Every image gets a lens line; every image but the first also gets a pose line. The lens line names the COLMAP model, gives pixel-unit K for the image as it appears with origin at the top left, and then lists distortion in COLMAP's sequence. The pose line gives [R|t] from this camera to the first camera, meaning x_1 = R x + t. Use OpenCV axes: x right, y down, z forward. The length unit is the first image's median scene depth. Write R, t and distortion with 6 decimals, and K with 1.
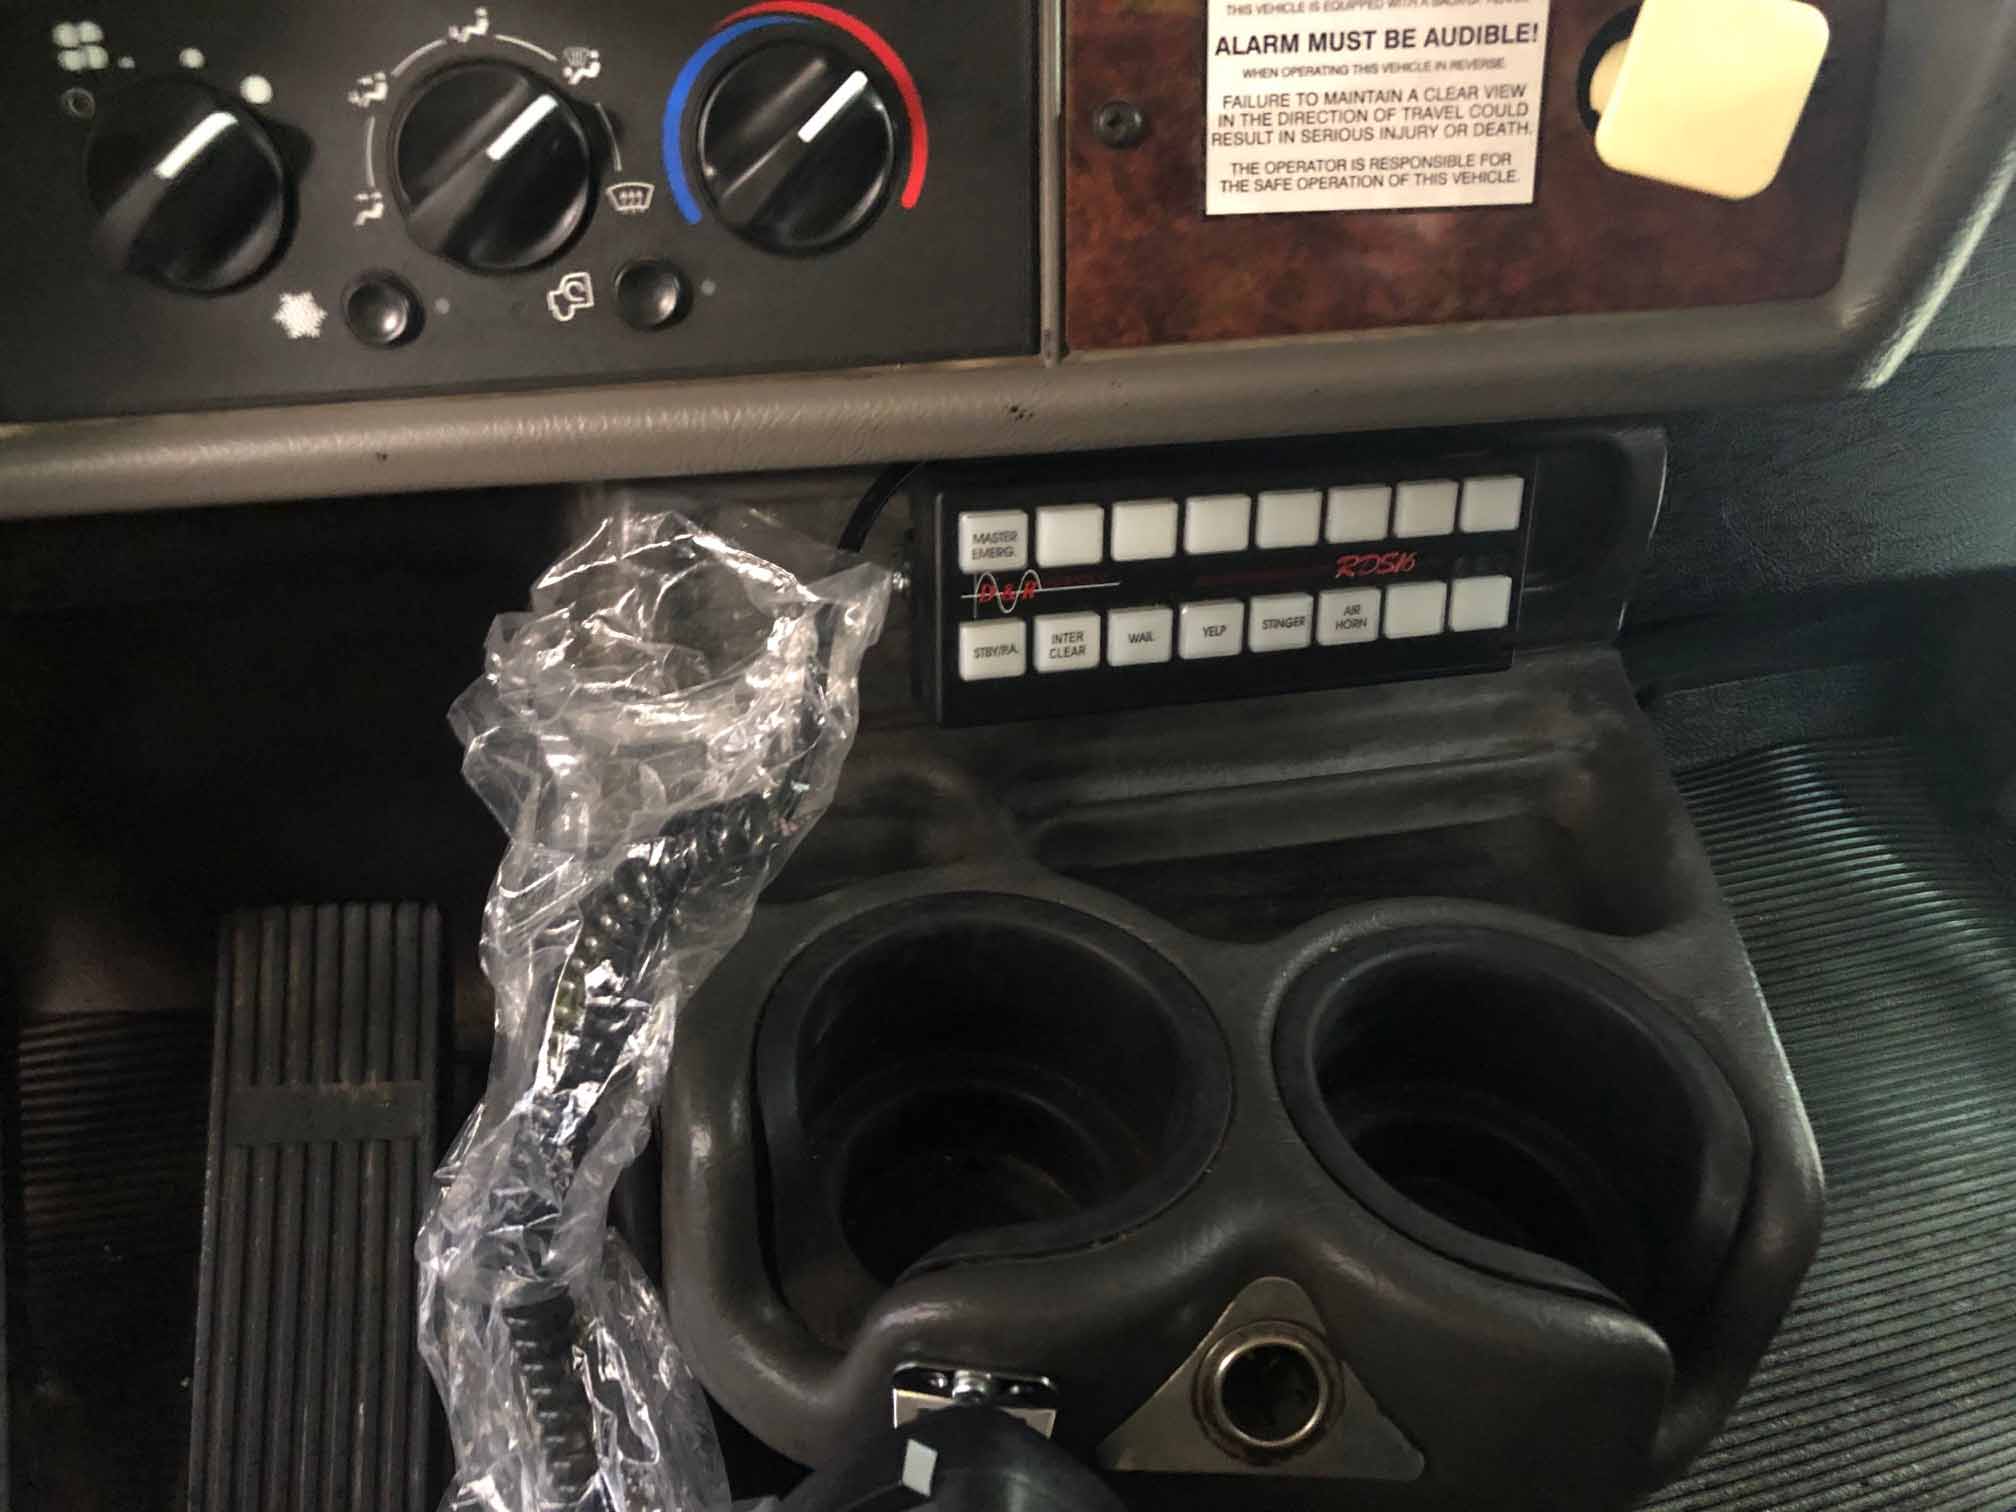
lens RADIAL K [[1644.5, 0, 1010.6], [0, 1644.5, 753.0], [0, 0, 1]] dist [0.019985, -0.002127]
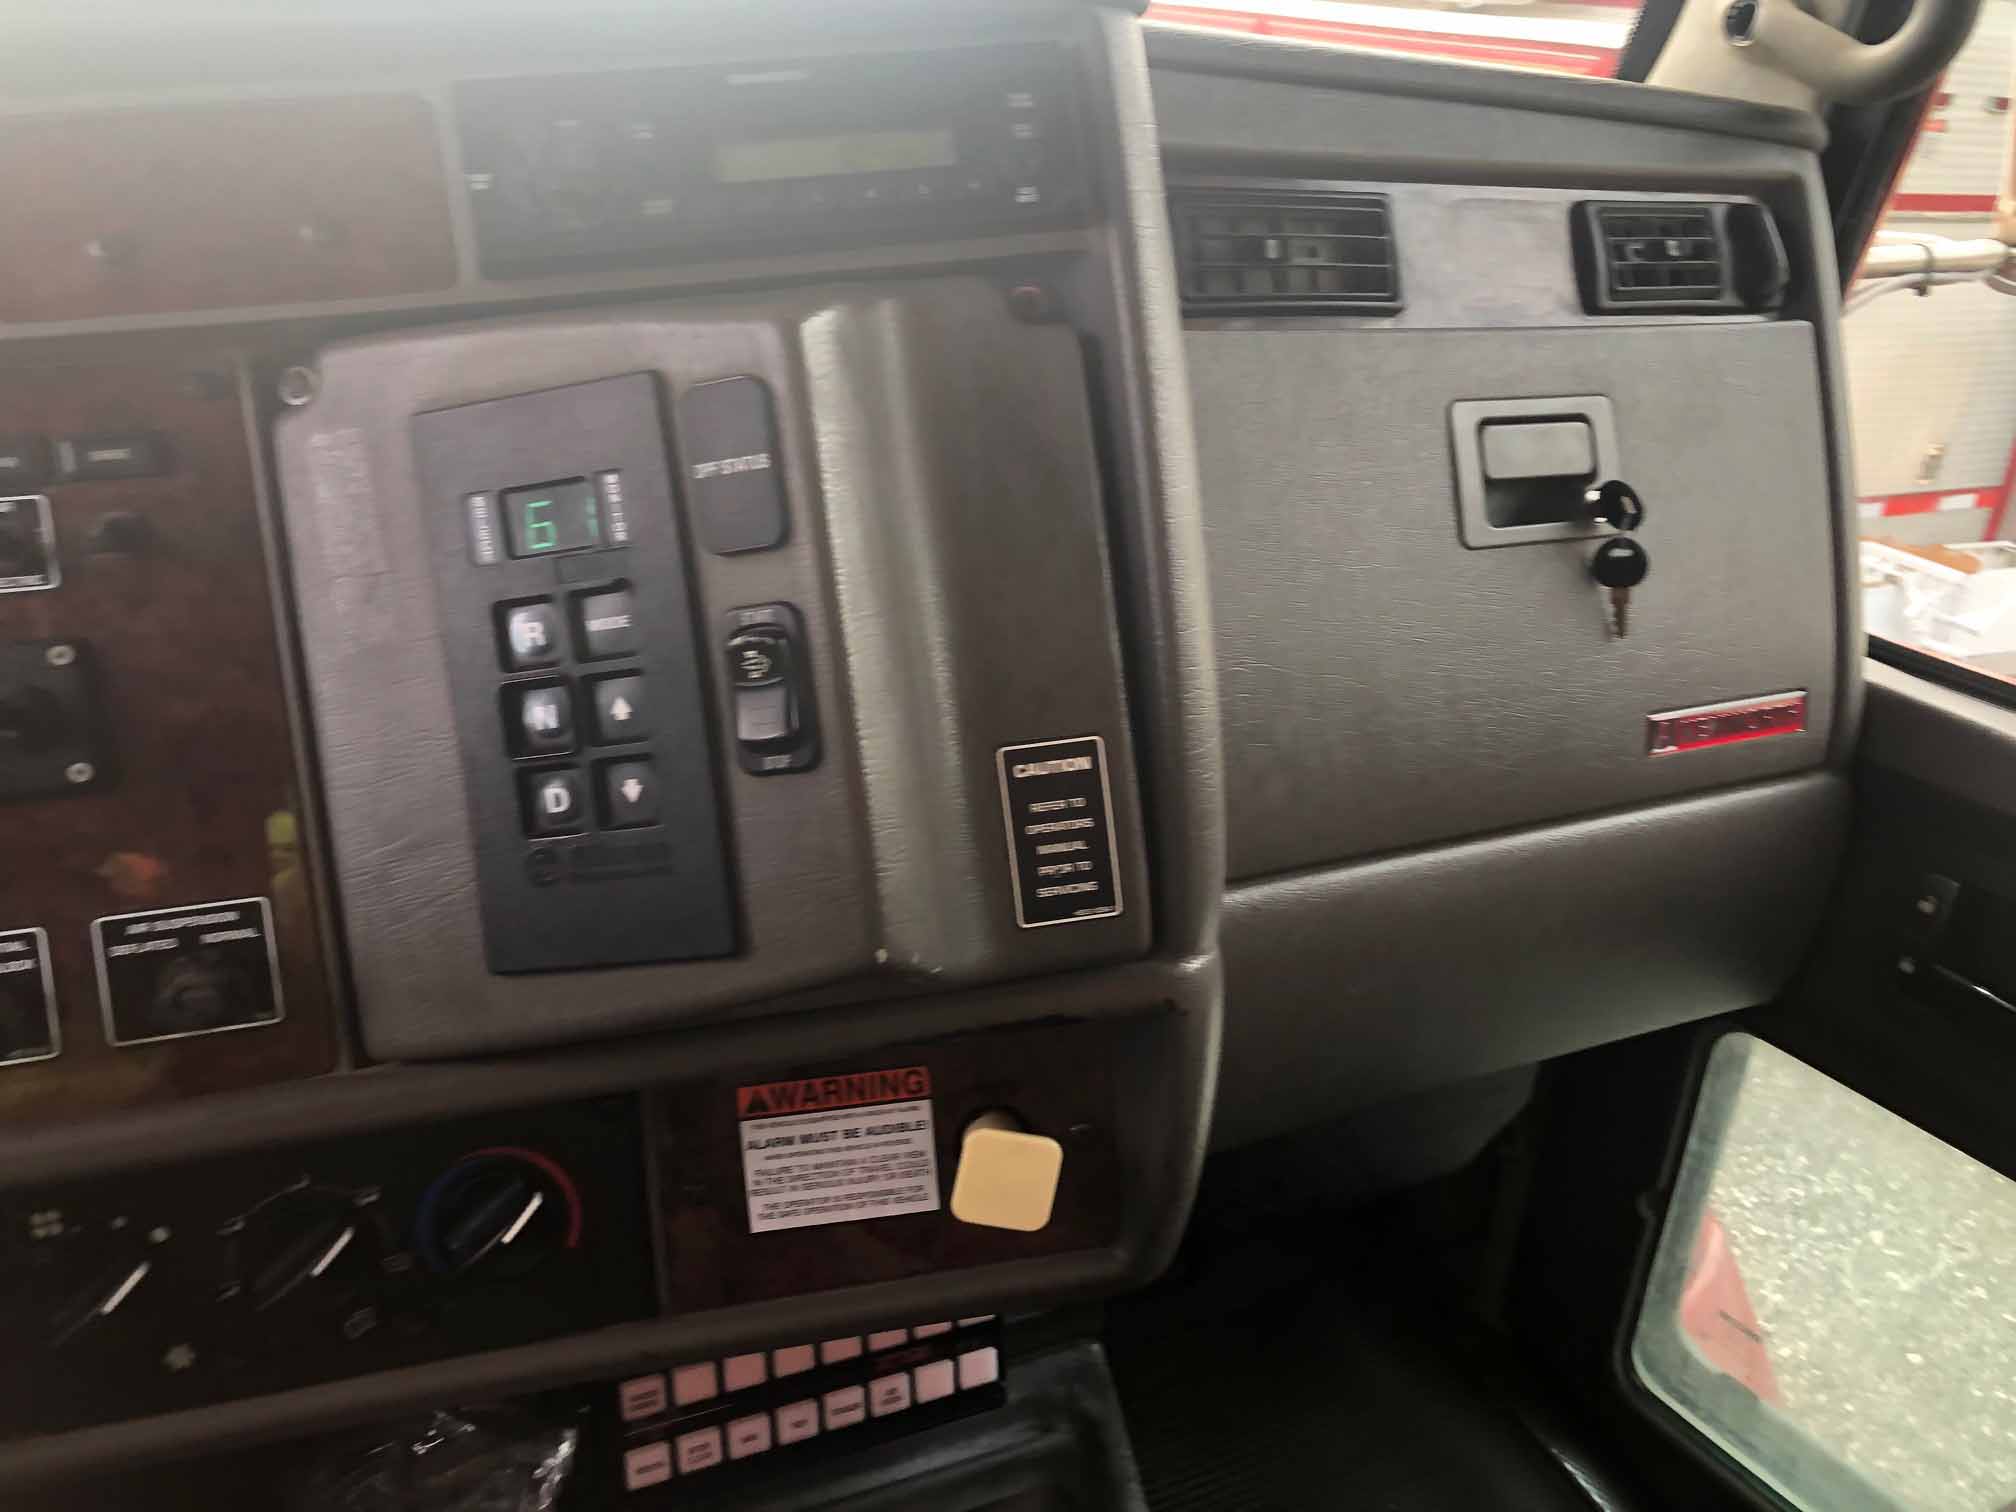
lens RADIAL K [[1644.5, 0, 1005.2], [0, 1644.5, 759.5], [0, 0, 1]] dist [0.019985, -0.002127]
pose [[0.985700, -0.066902, 0.154660, 0.148334], [0.097225, 0.975429, -0.197699, -0.447631], [-0.137633, 0.209909, 0.967985, -0.795112]]
